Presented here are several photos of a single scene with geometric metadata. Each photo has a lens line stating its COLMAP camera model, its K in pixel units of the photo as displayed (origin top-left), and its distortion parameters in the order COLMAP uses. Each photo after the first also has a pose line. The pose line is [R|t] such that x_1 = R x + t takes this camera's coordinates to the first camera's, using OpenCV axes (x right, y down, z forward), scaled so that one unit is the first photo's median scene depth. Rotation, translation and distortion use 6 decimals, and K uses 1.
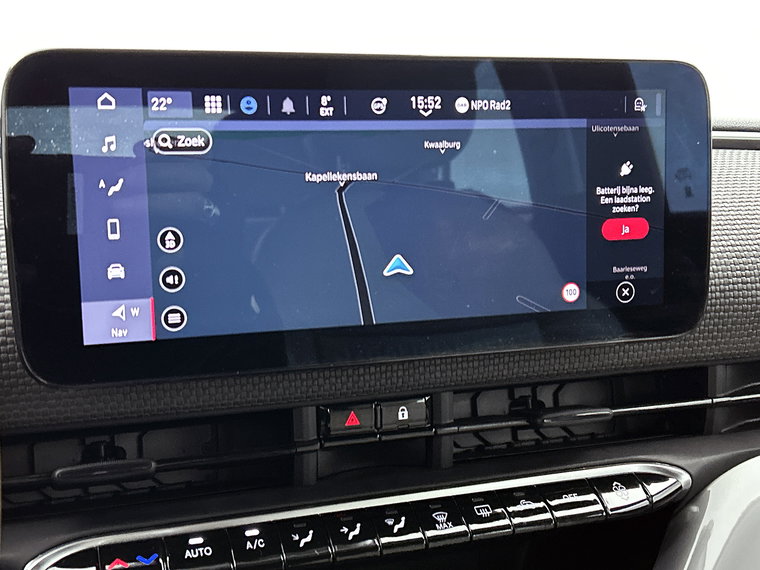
lens RADIAL K [[1011.4, 0, 380.0], [0, 1011.4, 285.0], [0, 0, 1]] dist [0.082089, -0.057347]
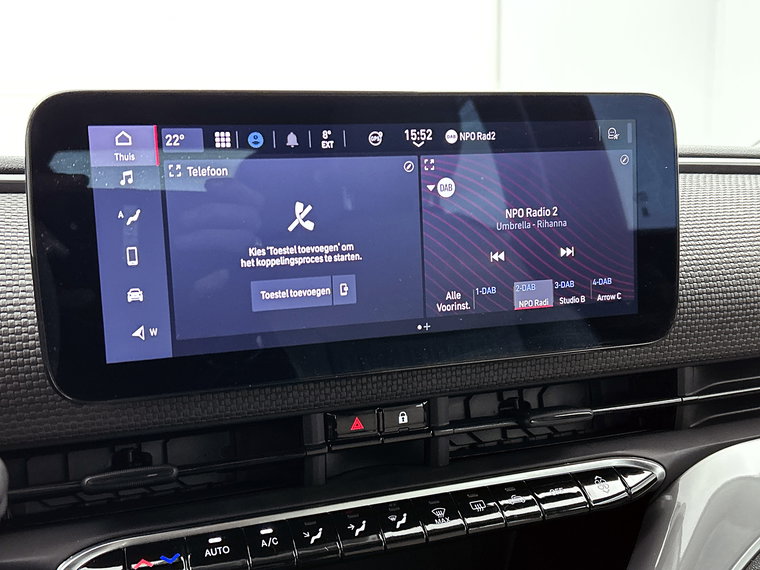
lens RADIAL K [[846.8, 0, 380.0], [0, 846.8, 285.0], [0, 0, 1]] dist [0.117916, -0.362077]
pose [[0.999816, -0.018854, -0.003460, 0.003721], [0.018811, 0.999749, -0.012163, -0.006783], [0.003688, 0.012096, 0.999920, 0.078268]]
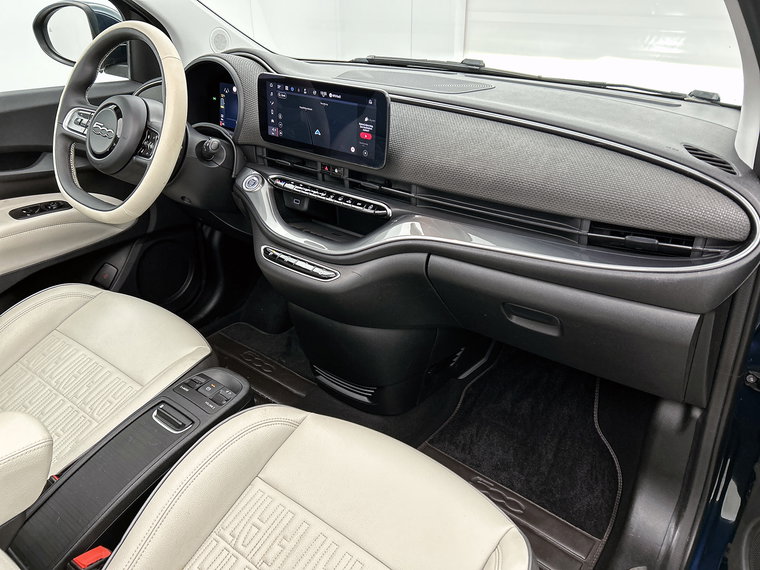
lens RADIAL K [[577.4, 0, 377.7], [0, 577.4, 289.7], [0, 0, 1]] dist [0.047409, -0.002586]
pose [[0.547862, 0.408744, -0.729915, 2.046936], [-0.144626, 0.905650, 0.398599, -0.397225], [0.823972, -0.112813, 0.555286, -0.201894]]
